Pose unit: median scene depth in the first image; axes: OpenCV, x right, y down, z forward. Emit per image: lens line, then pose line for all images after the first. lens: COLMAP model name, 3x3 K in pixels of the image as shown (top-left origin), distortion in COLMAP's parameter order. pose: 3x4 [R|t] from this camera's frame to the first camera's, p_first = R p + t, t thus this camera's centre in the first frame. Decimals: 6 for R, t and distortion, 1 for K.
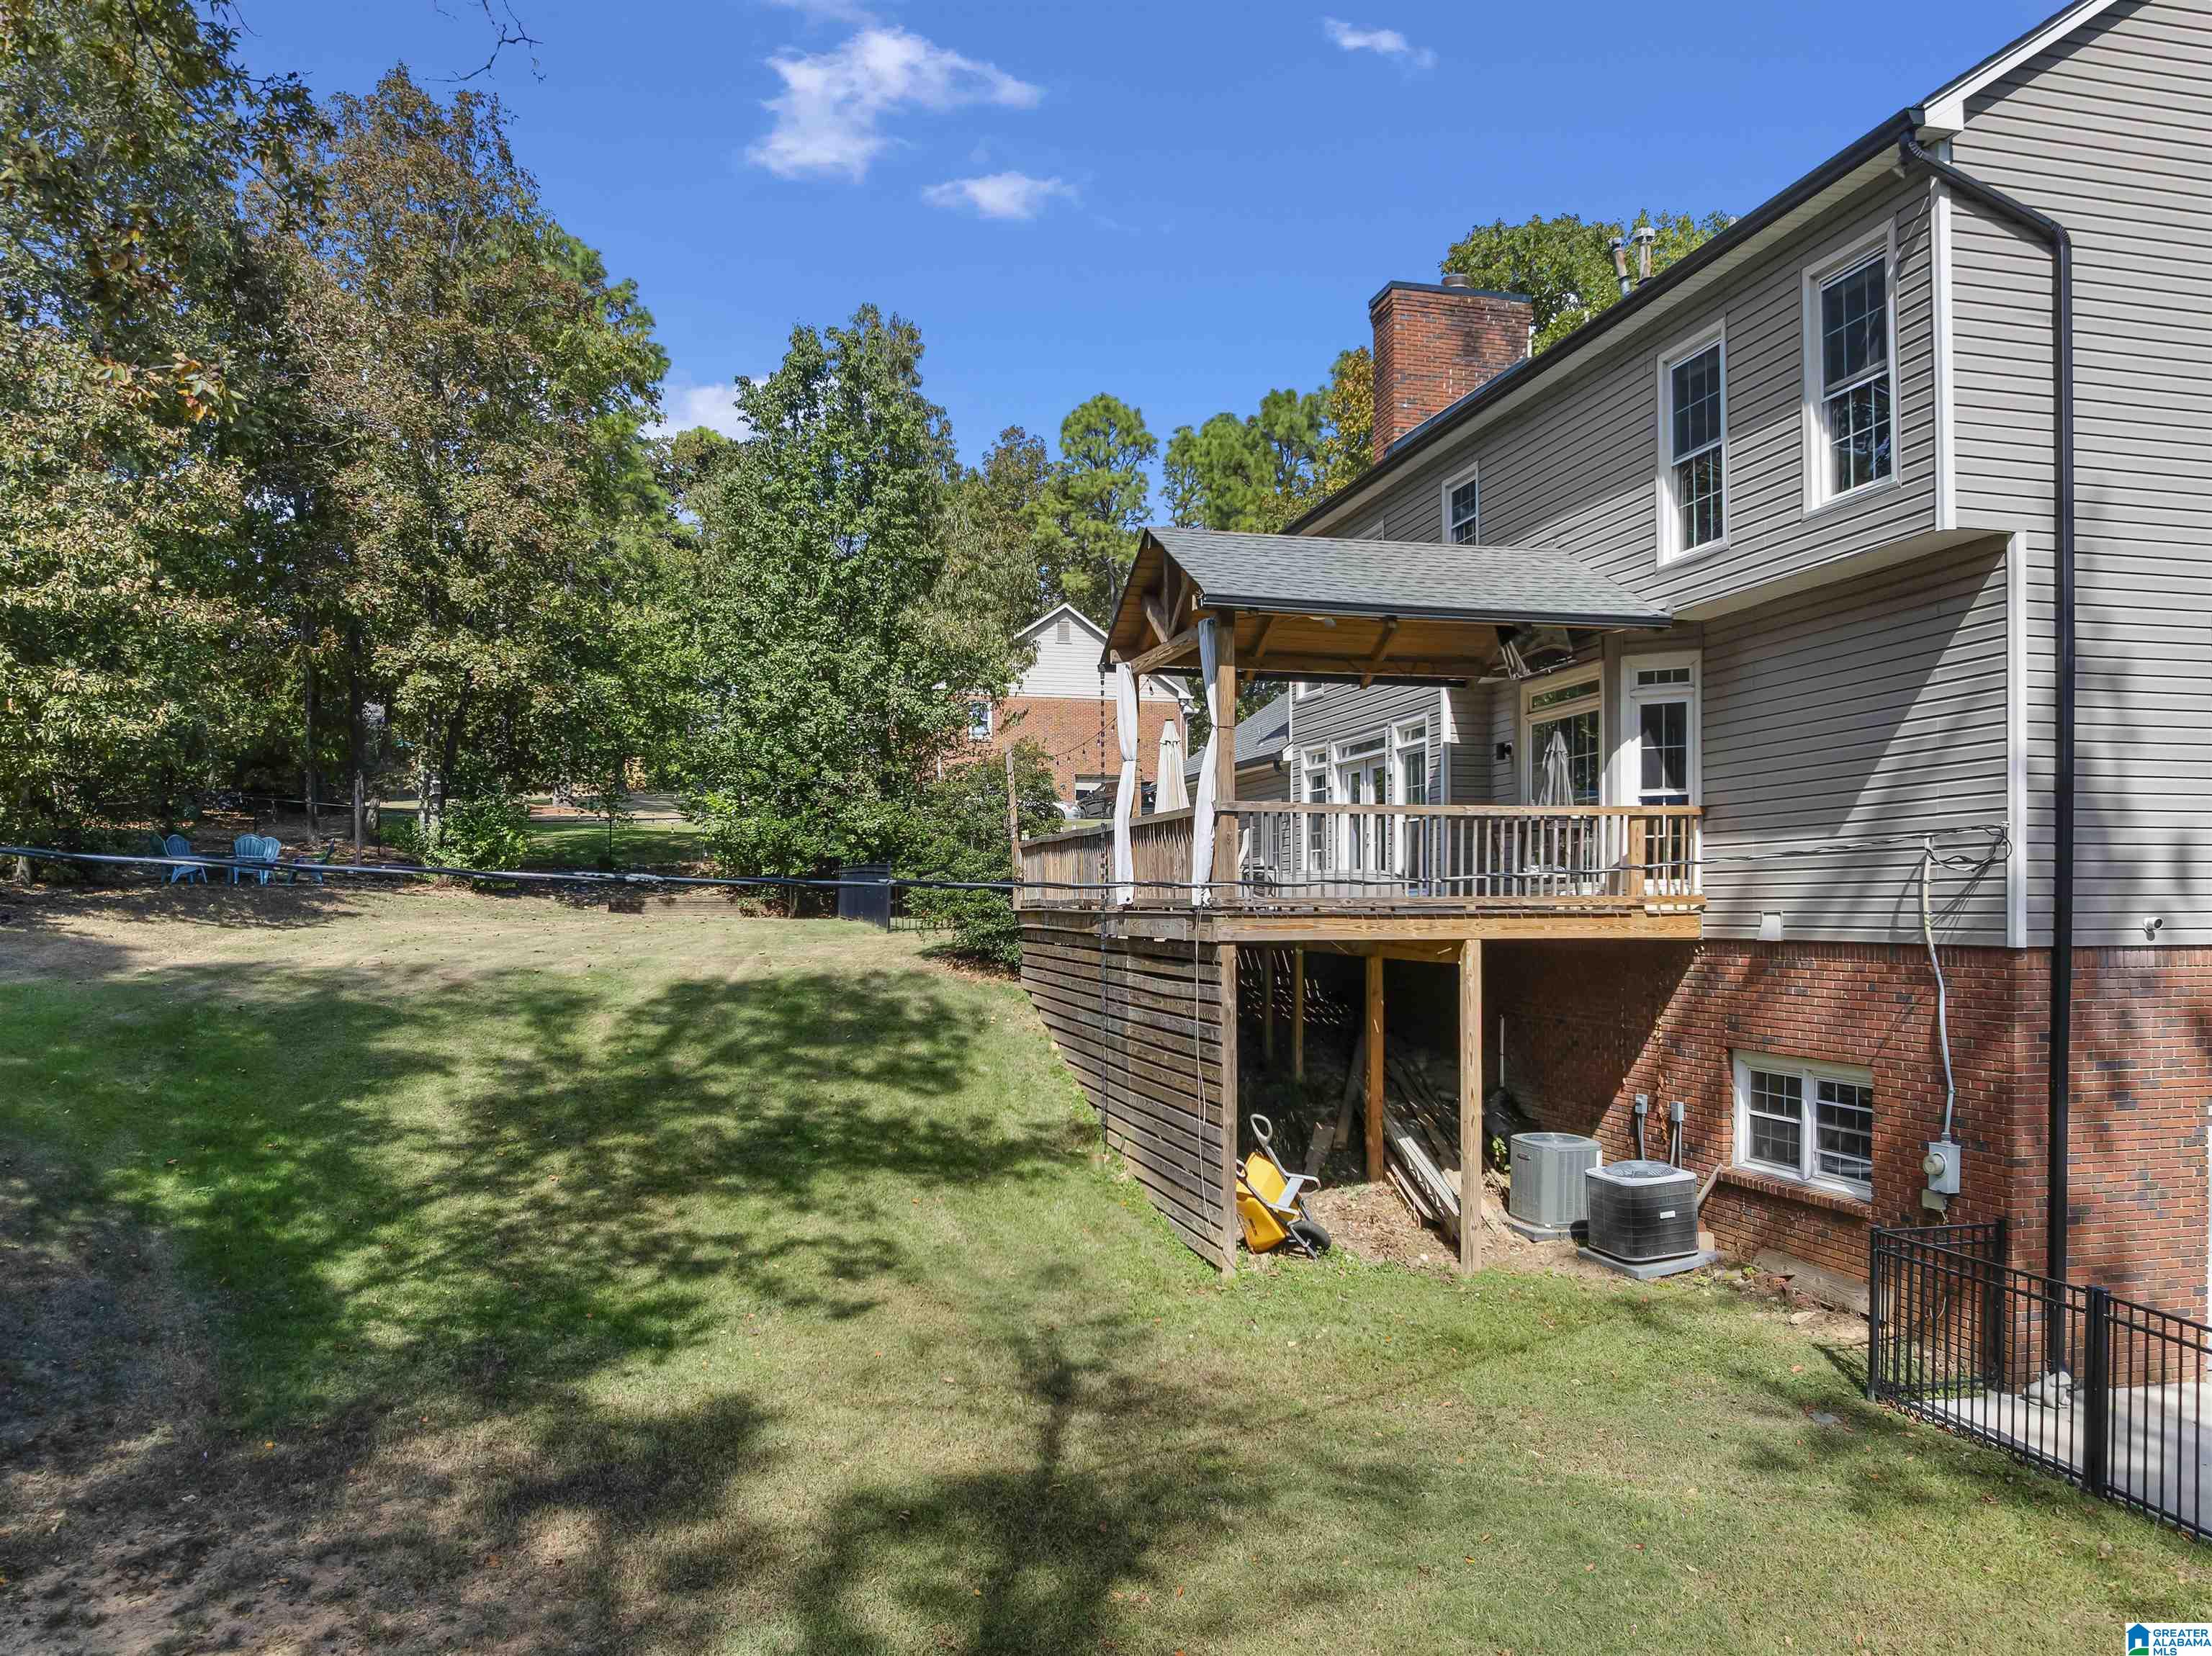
lens RADIAL K [[1556.5, 0, 1092.0], [0, 1556.5, 822.2], [0, 0, 1]] dist [-0.040969, -0.001188]
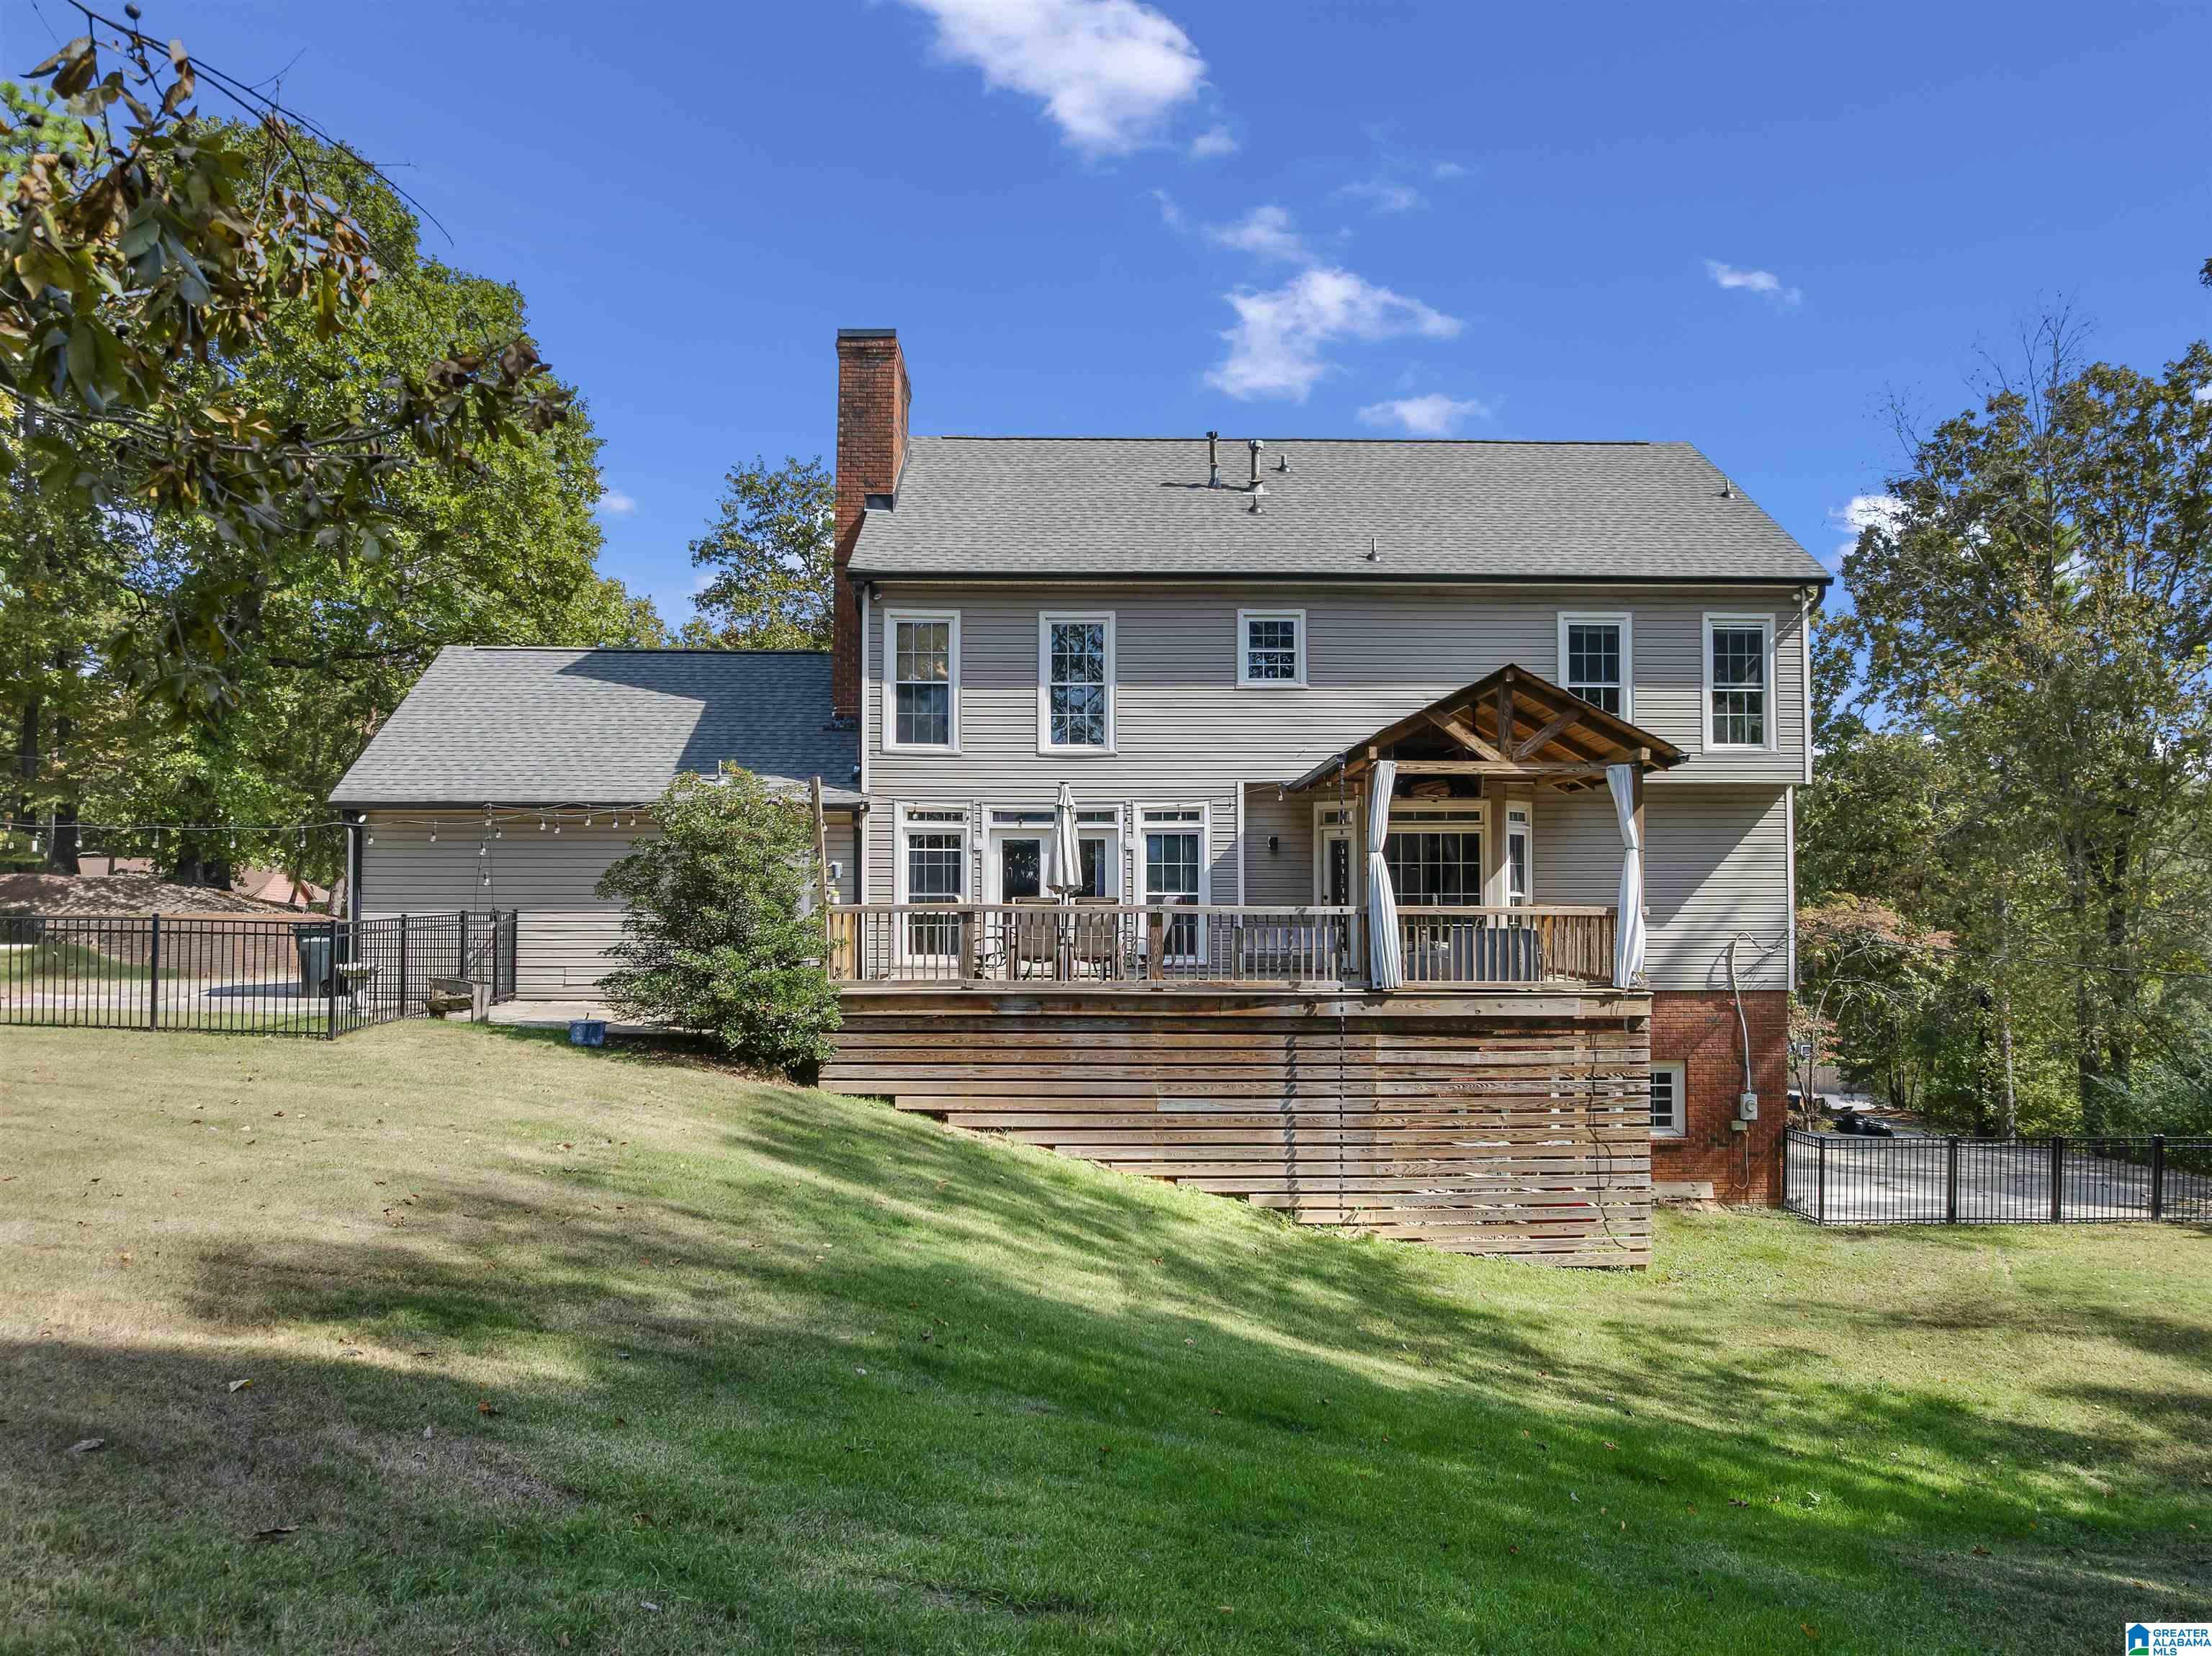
lens RADIAL K [[1556.5, 0, 1092.0], [0, 1556.5, 822.2], [0, 0, 1]] dist [-0.040969, -0.001188]
pose [[0.224222, 0.047305, 0.973389, -1.480209], [-0.055371, 0.997826, -0.035738, -0.015256], [-0.972964, -0.045885, 0.226354, 1.327620]]
